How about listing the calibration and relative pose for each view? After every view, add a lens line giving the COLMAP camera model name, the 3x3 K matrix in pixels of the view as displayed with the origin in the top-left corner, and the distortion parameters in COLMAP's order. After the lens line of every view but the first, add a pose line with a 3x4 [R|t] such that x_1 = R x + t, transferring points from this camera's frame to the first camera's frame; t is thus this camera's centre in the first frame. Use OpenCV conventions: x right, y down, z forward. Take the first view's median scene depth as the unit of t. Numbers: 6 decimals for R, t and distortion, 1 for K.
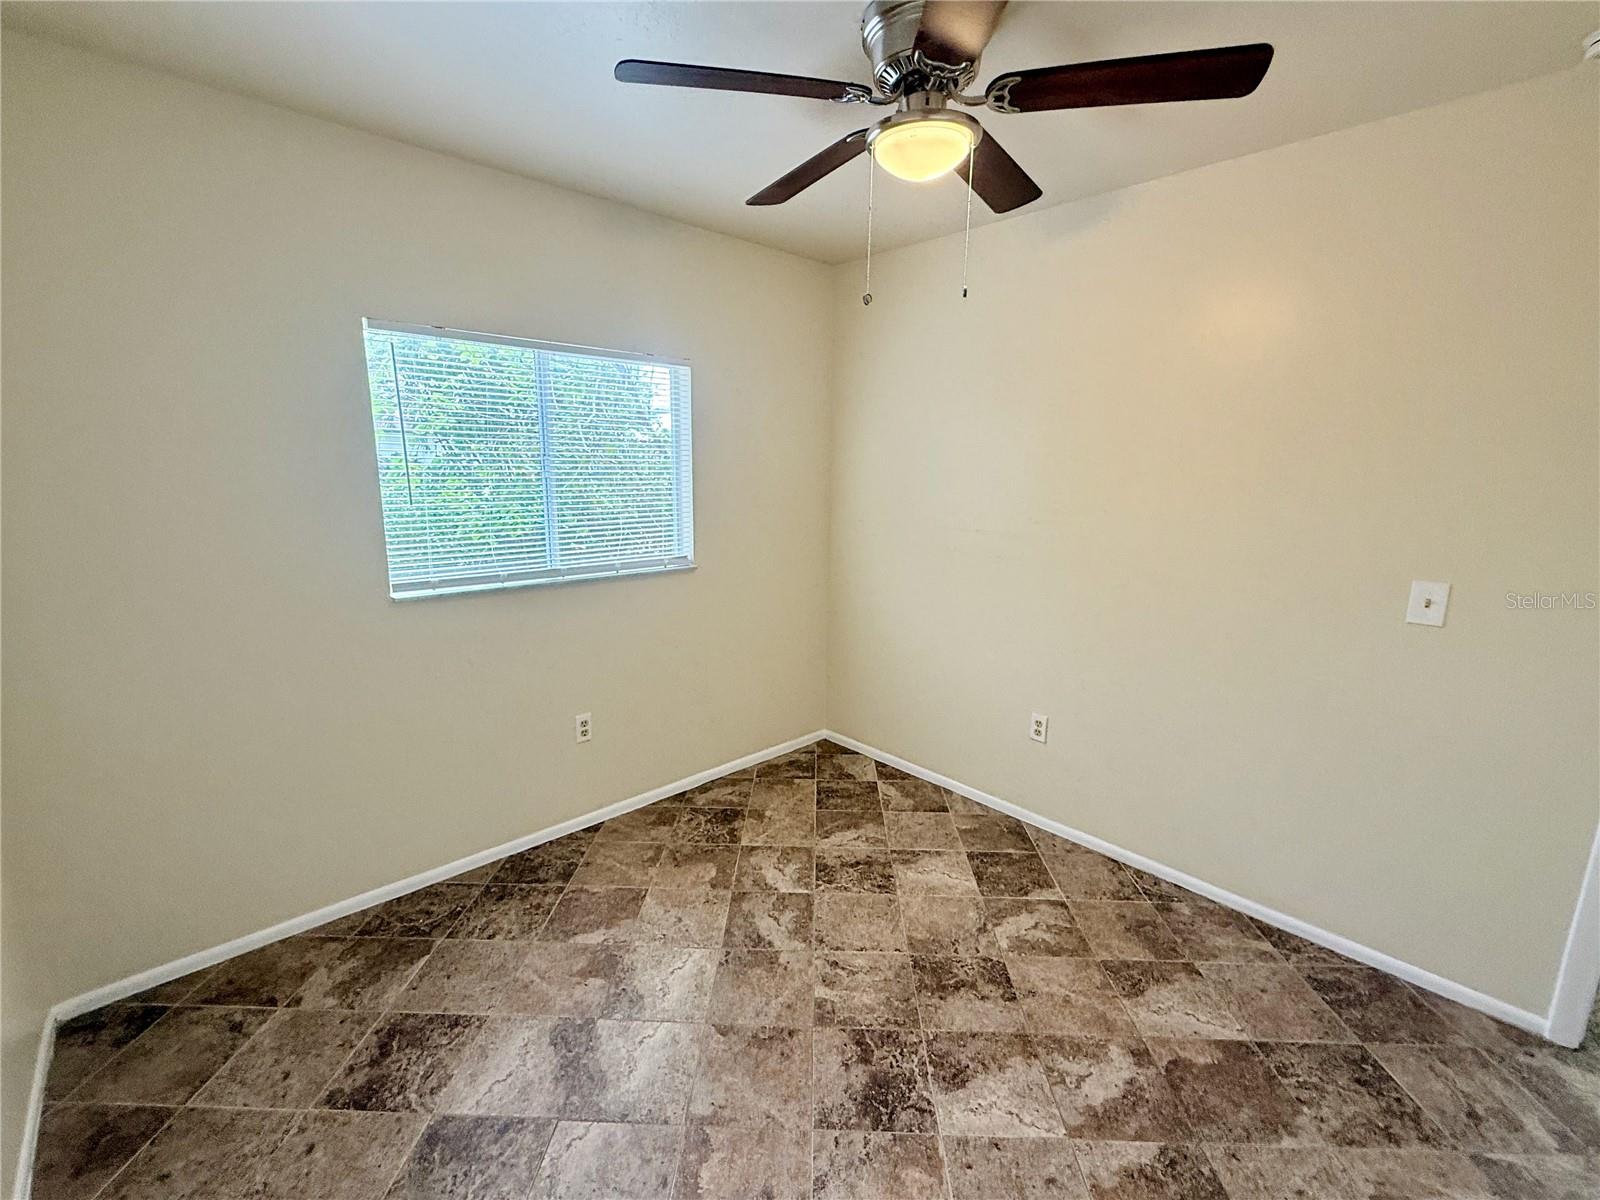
lens RADIAL K [[690.8, 0, 798.9], [0, 690.8, 601.7], [0, 0, 1]] dist [0.002456, -0.000800]
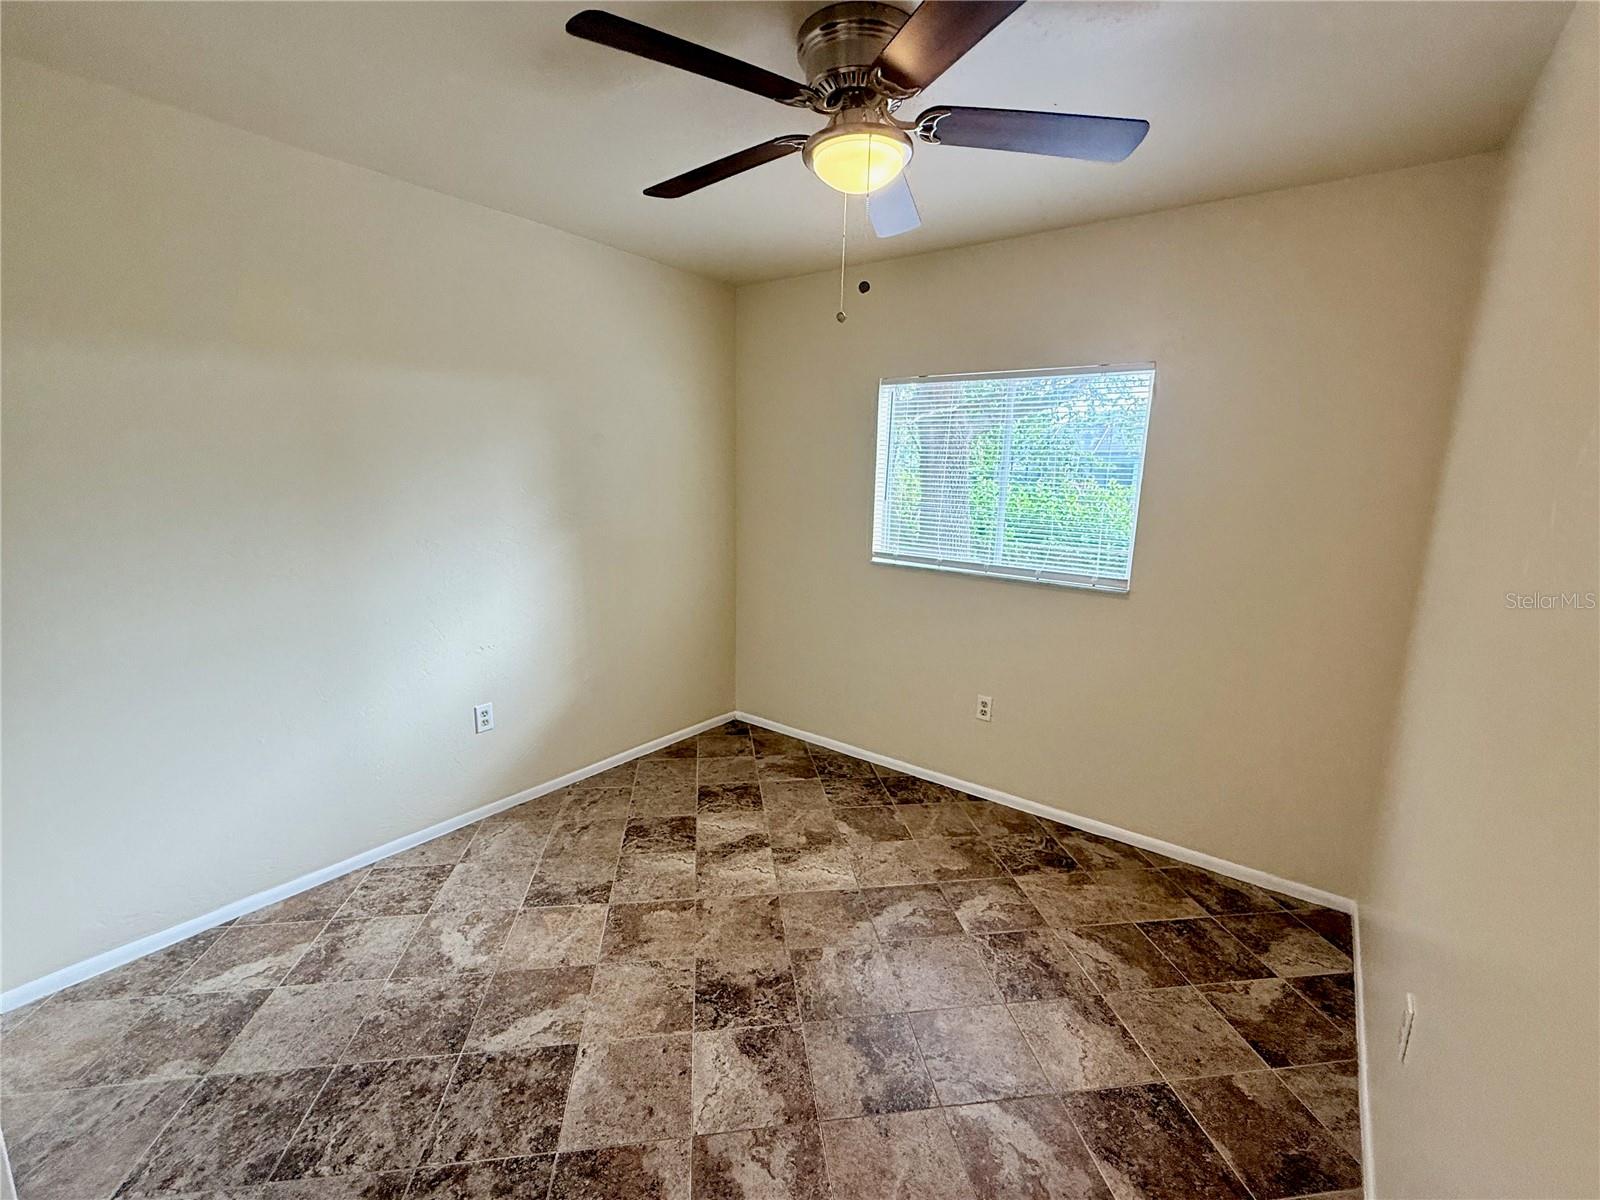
lens RADIAL K [[690.8, 0, 802.2], [0, 690.8, 596.7], [0, 0, 1]] dist [0.002456, -0.000800]
pose [[0.166825, 0.172876, -0.970713, 0.923248], [-0.219061, 0.966402, 0.134461, -0.104239], [0.961344, 0.190214, 0.199091, 0.596875]]
